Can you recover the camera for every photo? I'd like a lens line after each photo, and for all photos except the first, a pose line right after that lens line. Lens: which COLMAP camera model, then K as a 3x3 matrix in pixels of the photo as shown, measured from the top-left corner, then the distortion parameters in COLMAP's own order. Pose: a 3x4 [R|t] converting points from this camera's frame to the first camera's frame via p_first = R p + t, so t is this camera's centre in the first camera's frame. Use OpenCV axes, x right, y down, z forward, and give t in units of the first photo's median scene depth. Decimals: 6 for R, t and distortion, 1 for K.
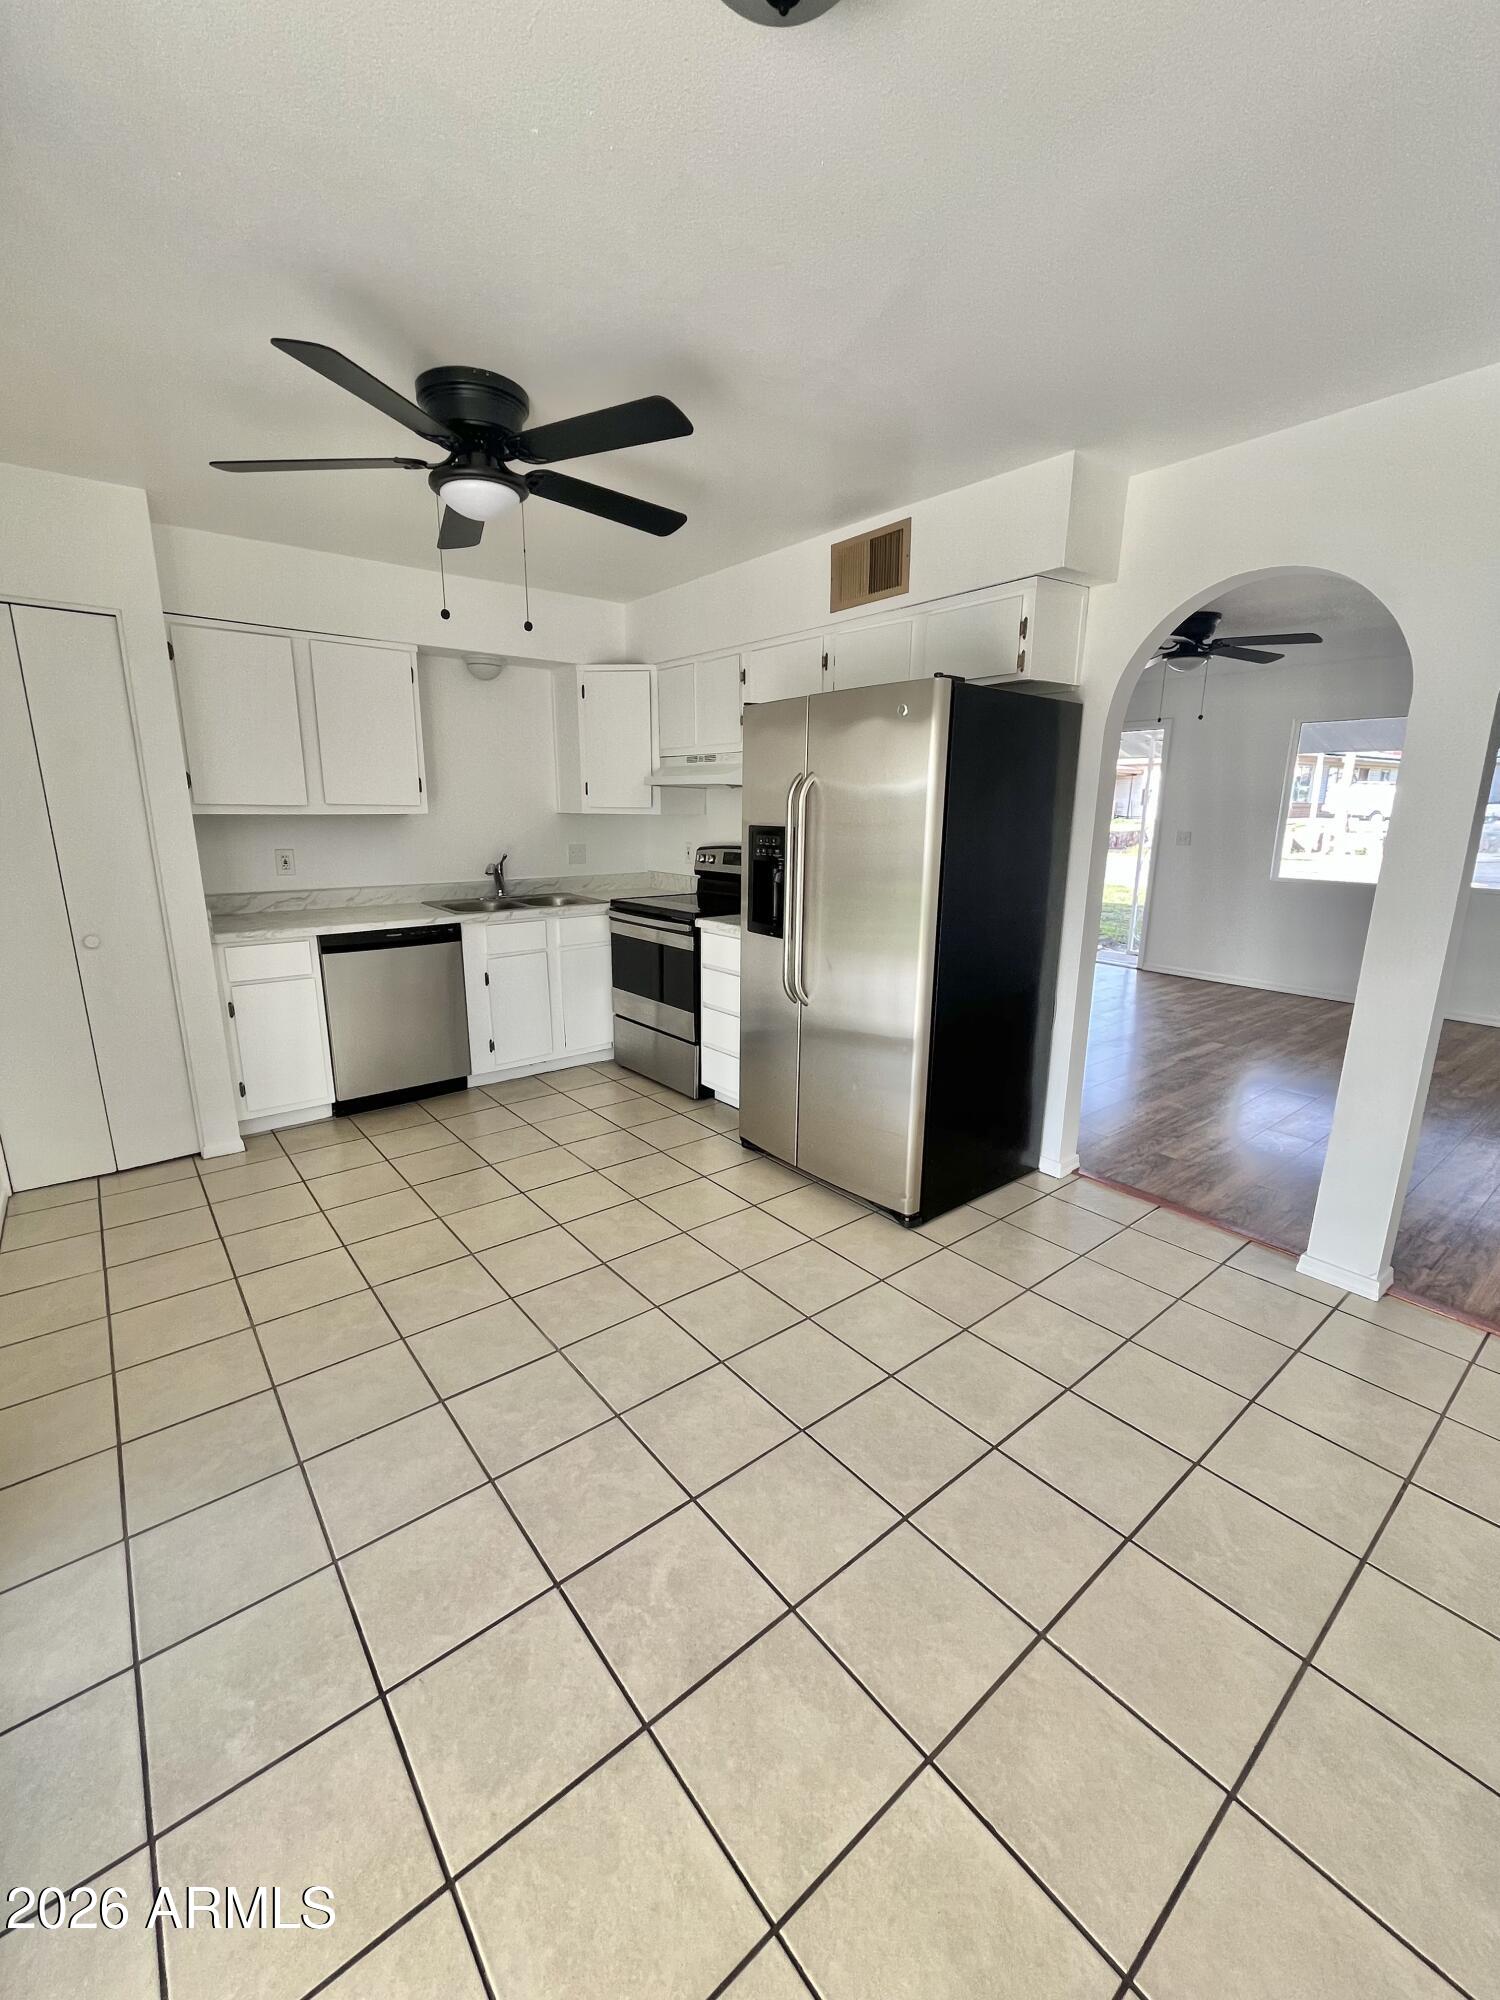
lens RADIAL K [[814.5, 0, 749.5], [0, 814.5, 998.7], [0, 0, 1]] dist [-0.006547, -0.001244]
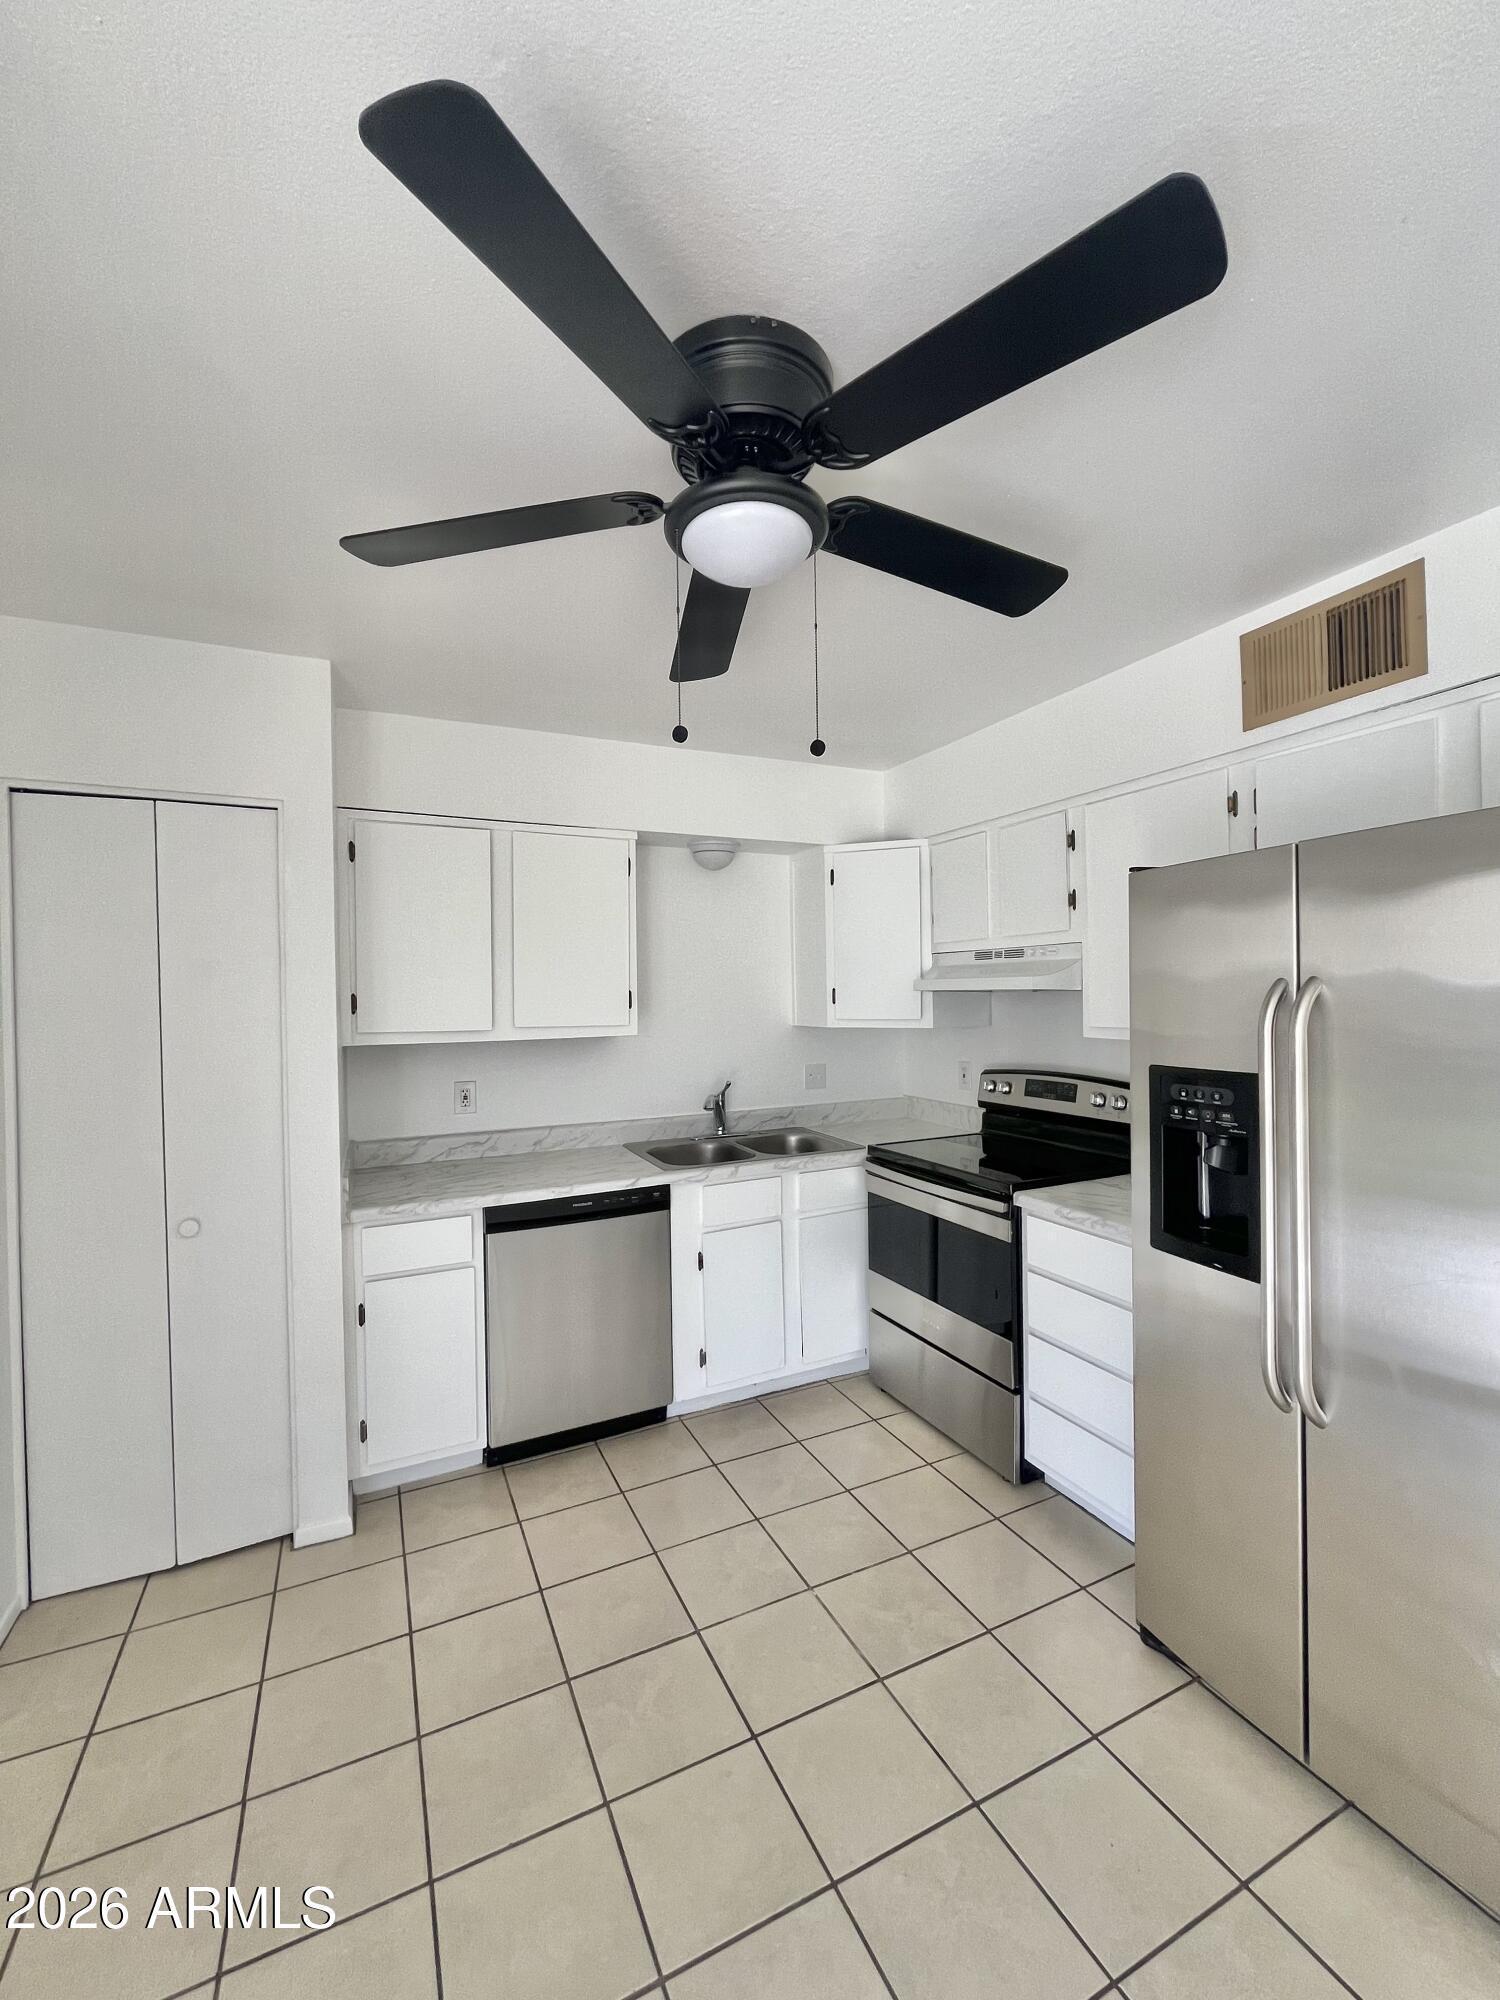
lens RADIAL K [[814.5, 0, 750.4], [0, 814.5, 1001.5], [0, 0, 1]] dist [-0.006547, -0.001244]
pose [[0.972226, -0.020496, -0.233144, -0.115945], [-0.031632, 0.975510, -0.217669, -0.098983], [0.231896, 0.218999, 0.947768, 0.300967]]
